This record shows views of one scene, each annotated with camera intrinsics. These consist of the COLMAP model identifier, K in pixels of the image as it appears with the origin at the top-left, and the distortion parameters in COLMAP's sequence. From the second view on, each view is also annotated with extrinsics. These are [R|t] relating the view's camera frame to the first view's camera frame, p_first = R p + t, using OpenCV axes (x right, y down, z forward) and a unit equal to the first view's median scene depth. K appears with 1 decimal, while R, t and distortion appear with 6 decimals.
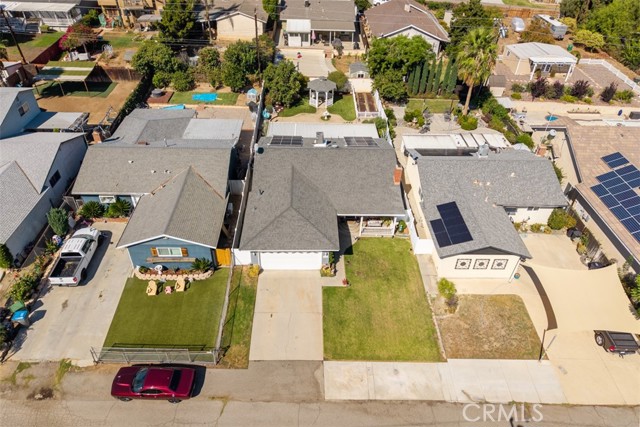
lens RADIAL K [[433.0, 0, 320.0], [0, 433.0, 213.5], [0, 0, 1]] dist [0.036242, -0.039727]
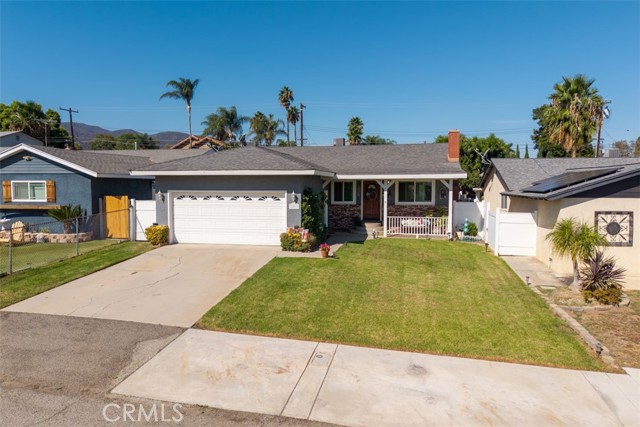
lens RADIAL K [[433.0, 0, 320.0], [0, 433.0, 213.5], [0, 0, 1]] dist [0.036242, -0.039727]
pose [[0.974134, -0.013239, -0.225584, 0.151578], [-0.119320, 0.817633, -0.563240, 0.377077], [0.191902, 0.575588, 0.794904, 0.611181]]
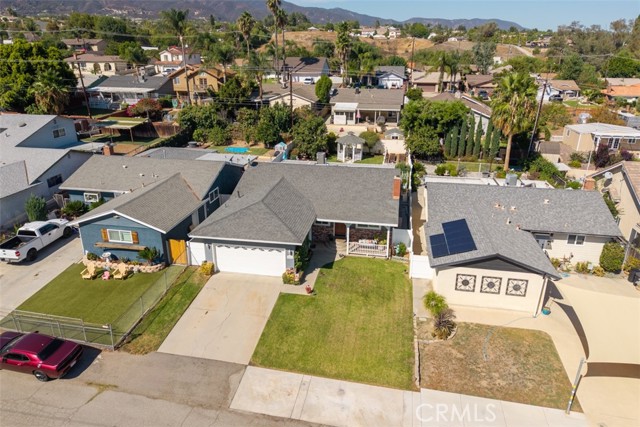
lens RADIAL K [[433.0, 0, 320.0], [0, 433.0, 213.5], [0, 0, 1]] dist [0.036242, -0.039727]
pose [[0.978849, 0.048760, -0.198688, 0.227392], [-0.107230, 0.949371, -0.295292, 0.256014], [0.174231, 0.310351, 0.934519, 0.207775]]
